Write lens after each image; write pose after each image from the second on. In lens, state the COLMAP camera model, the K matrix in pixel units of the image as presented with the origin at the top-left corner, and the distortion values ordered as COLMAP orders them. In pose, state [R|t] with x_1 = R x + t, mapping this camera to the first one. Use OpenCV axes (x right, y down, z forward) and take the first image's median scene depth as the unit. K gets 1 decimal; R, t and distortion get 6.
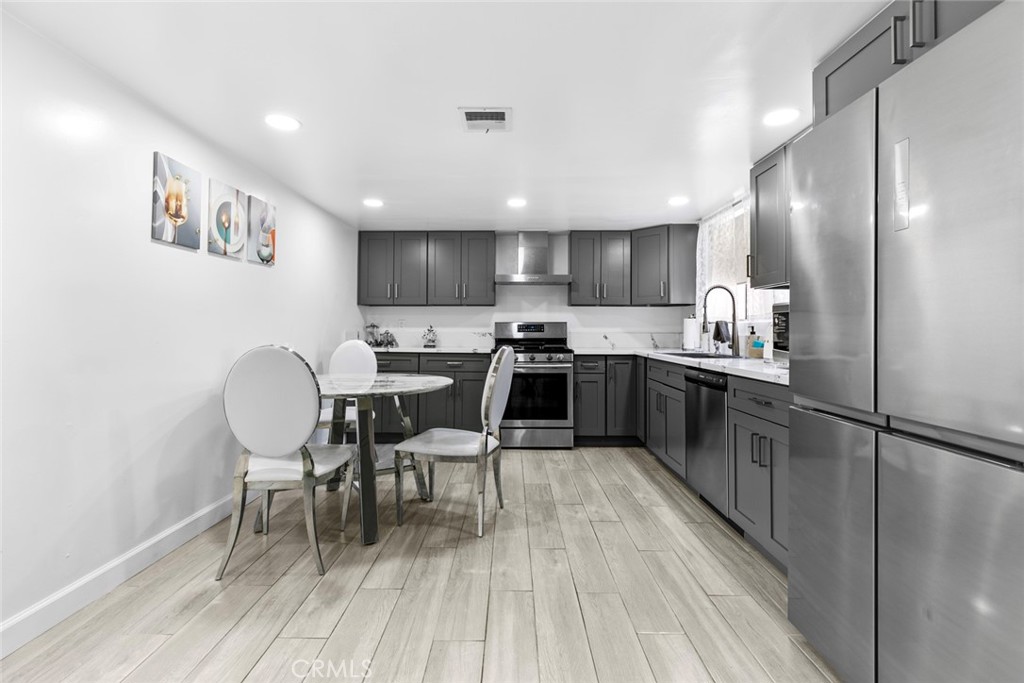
lens RADIAL K [[461.7, 0, 511.6], [0, 461.7, 318.7], [0, 0, 1]] dist [0.001278, 0.000025]
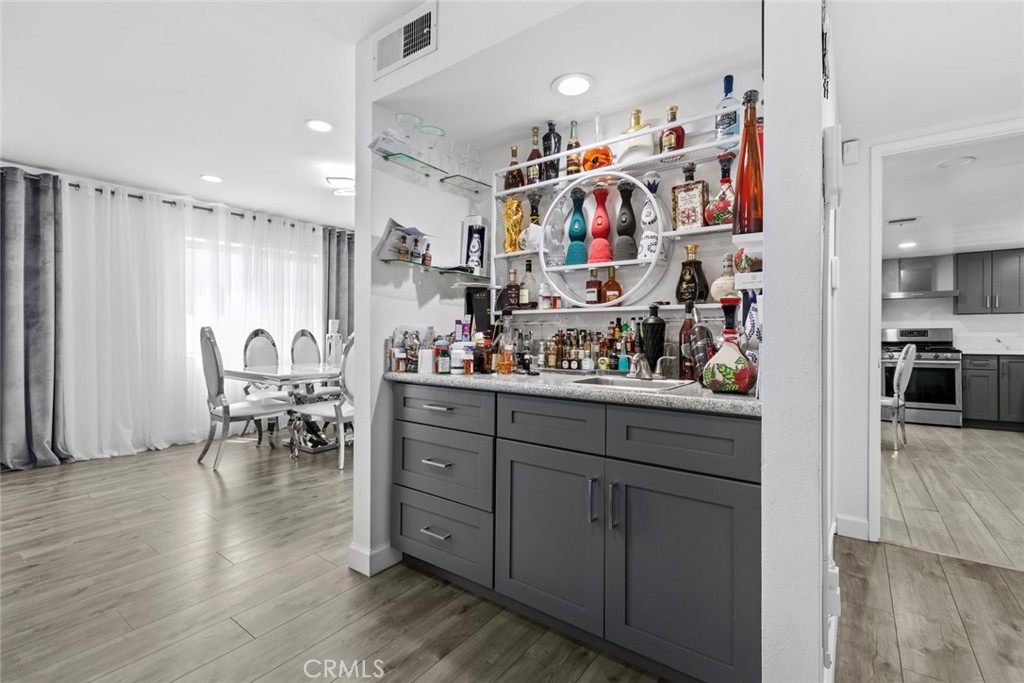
lens RADIAL K [[456.0, 0, 512.2], [0, 456.0, 331.3], [0, 0, 1]] dist [-0.001210, -0.000215]
pose [[0.809138, -0.010094, -0.587531, -0.128485], [0.018994, 0.999779, 0.008982, -0.019456], [0.587311, -0.018427, 0.809151, -0.732357]]
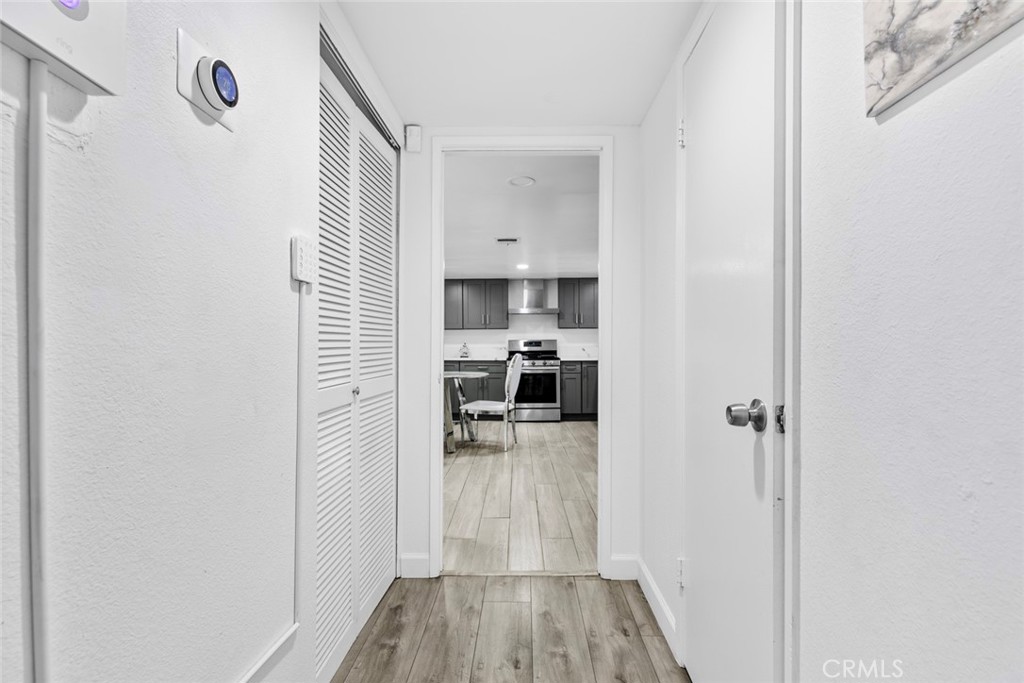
lens RADIAL K [[458.3, 0, 512.0], [0, 458.3, 341.5], [0, 0, 1]] dist [0.000099, -0.000021]
pose [[0.999905, -0.008116, -0.011122, -0.009123], [0.008316, 0.999803, 0.018029, -0.016166], [0.010973, -0.018119, 0.999776, -0.526627]]
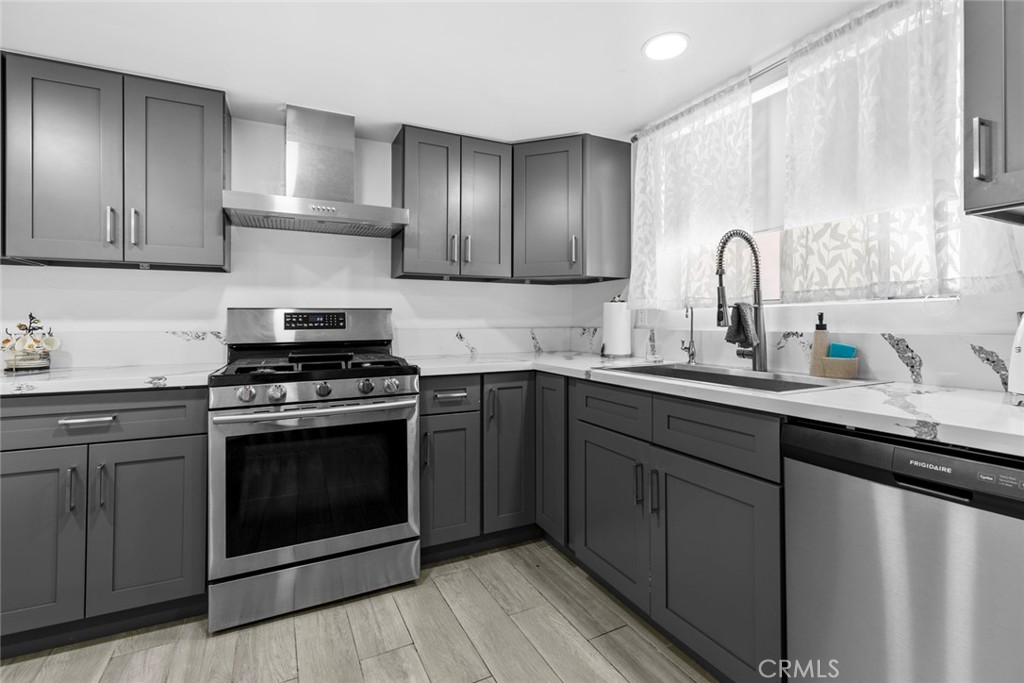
lens RADIAL K [[461.7, 0, 511.6], [0, 461.7, 318.7], [0, 0, 1]] dist [0.001278, 0.000025]
pose [[0.891273, -0.002063, 0.453463, 0.006855], [-0.004166, 0.999910, 0.012737, 0.013124], [-0.453448, -0.013242, 0.891184, 0.542584]]
